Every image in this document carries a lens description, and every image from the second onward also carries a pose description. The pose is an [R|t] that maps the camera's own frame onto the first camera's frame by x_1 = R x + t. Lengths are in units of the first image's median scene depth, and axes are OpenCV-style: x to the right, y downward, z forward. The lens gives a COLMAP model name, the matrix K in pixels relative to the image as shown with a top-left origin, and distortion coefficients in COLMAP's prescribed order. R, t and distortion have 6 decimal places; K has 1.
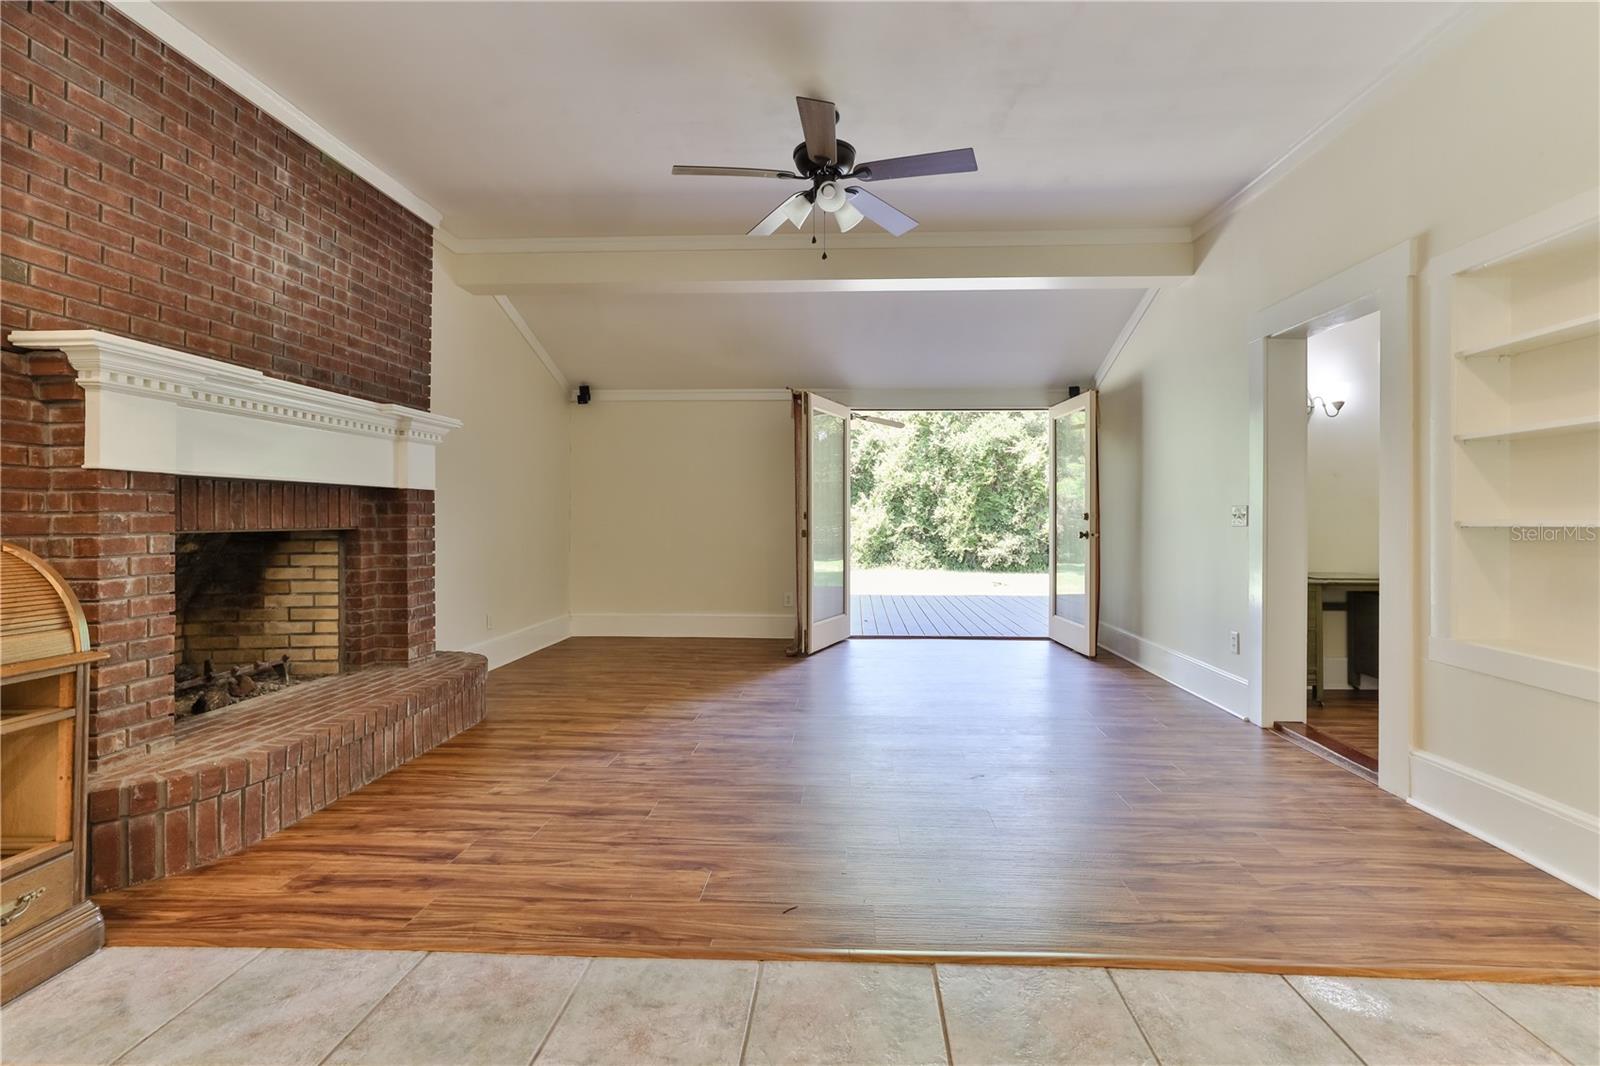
lens RADIAL K [[735.0, 0, 810.5], [0, 735.0, 518.5], [0, 0, 1]] dist [-0.014074, 0.011016]
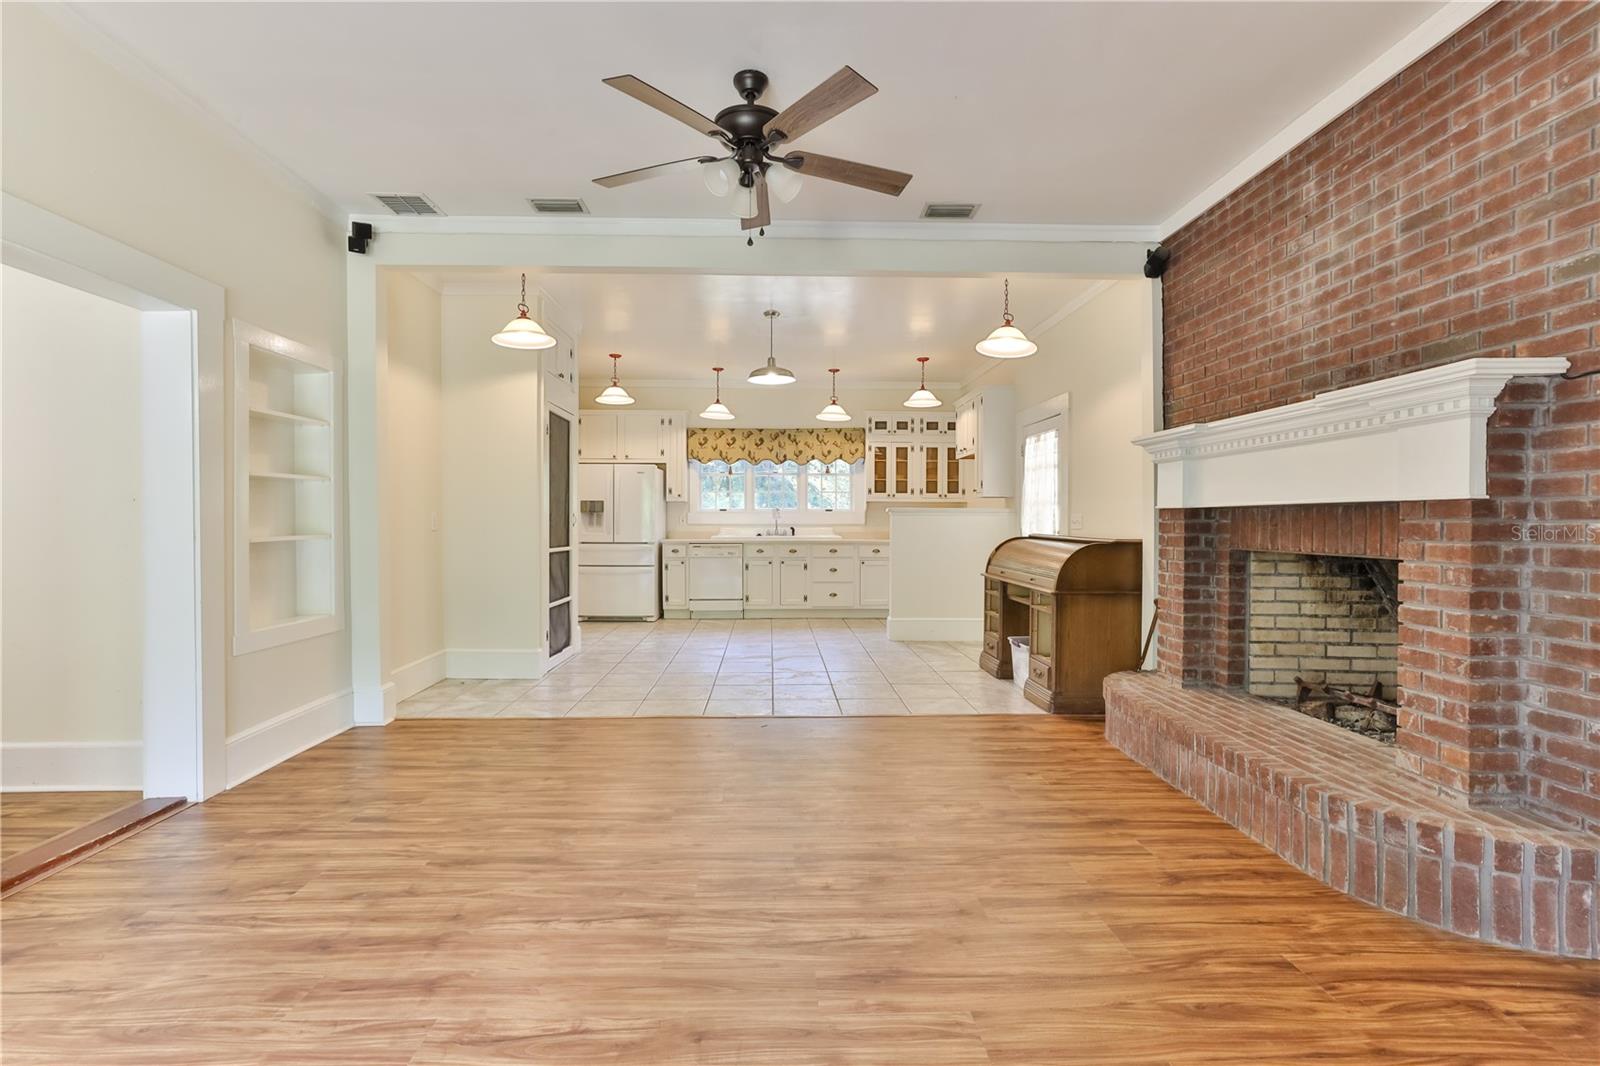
lens RADIAL K [[760.2, 0, 800.0], [0, 760.2, 533.0], [0, 0, 1]] dist [0.001185, 0.000502]
pose [[-0.995509, -0.003361, -0.094611, 0.052374], [-0.005045, 0.999833, 0.017564, -0.027877], [0.094536, 0.017963, -0.995359, 2.103977]]
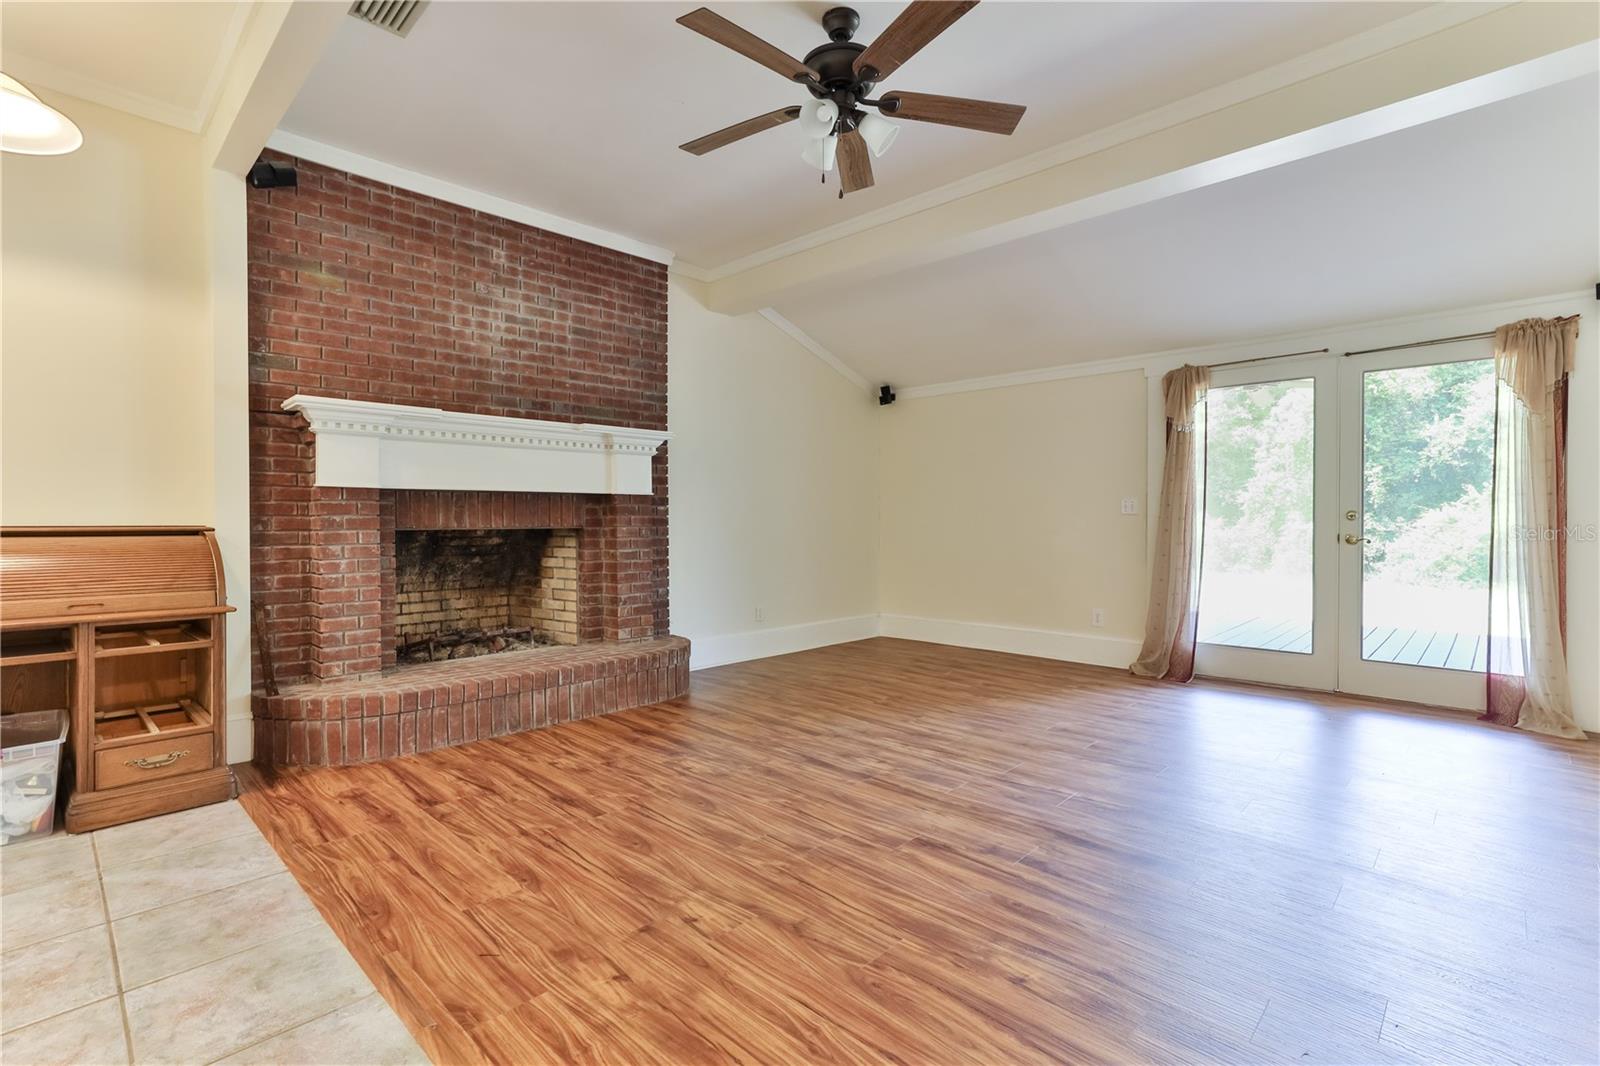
lens RADIAL K [[726.4, 0, 793.1], [0, 726.4, 530.7], [0, 0, 1]] dist [-0.012819, 0.000513]
pose [[0.755262, 0.006323, -0.655392, 0.556843], [0.002887, 0.999912, 0.012973, 0.005229], [0.655416, -0.011690, 0.755177, 0.395469]]
